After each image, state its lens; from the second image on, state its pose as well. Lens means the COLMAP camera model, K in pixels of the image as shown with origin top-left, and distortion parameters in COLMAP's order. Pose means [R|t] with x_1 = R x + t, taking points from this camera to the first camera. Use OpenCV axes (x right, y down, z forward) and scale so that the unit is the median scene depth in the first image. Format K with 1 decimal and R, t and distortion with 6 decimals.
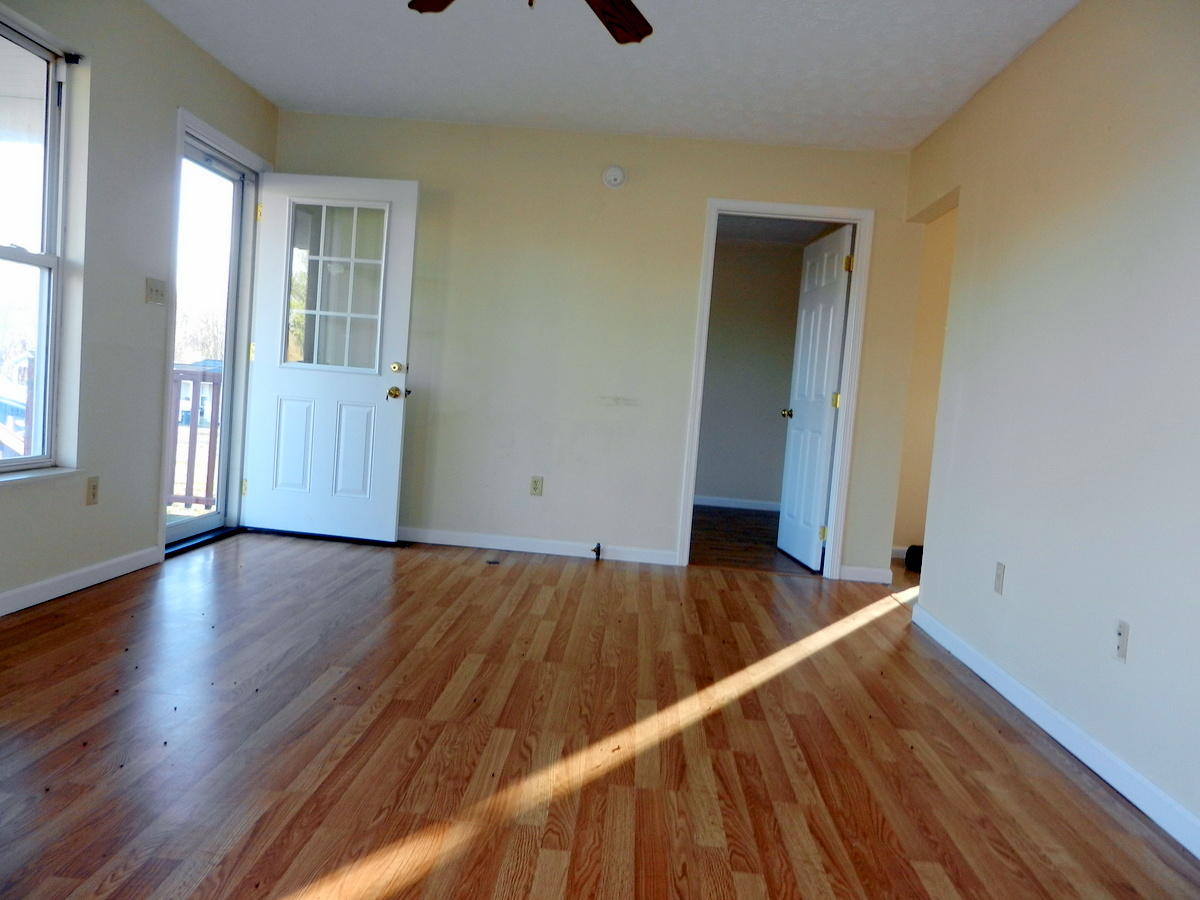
lens RADIAL K [[908.3, 0, 600.0], [0, 908.3, 450.0], [0, 0, 1]] dist [0.003833, 0.003853]
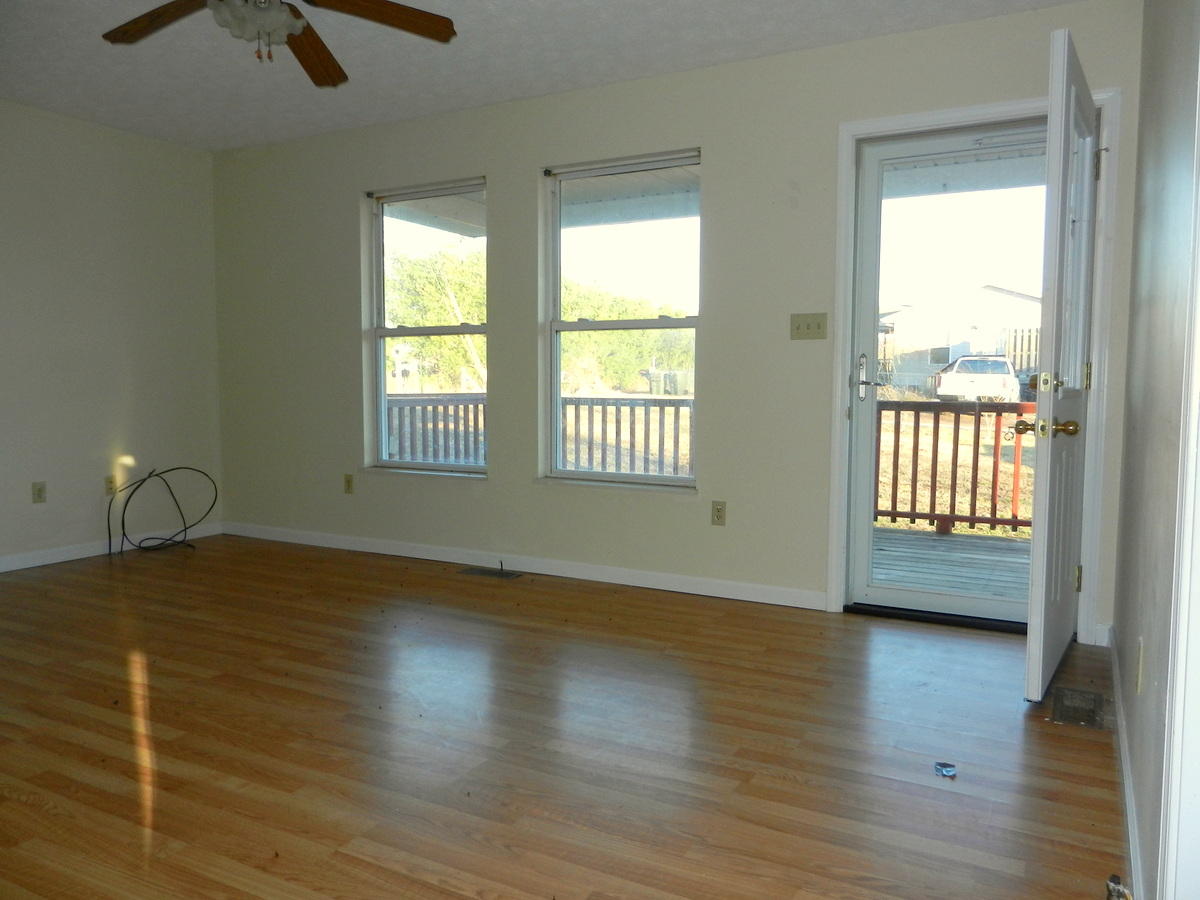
lens RADIAL K [[908.3, 0, 600.0], [0, 908.3, 450.0], [0, 0, 1]] dist [0.003833, 0.003853]
pose [[-0.450406, -0.016127, -0.892678, 0.664433], [-0.101356, 0.994297, 0.033177, -0.071542], [0.887052, 0.105421, -0.449472, 1.746152]]
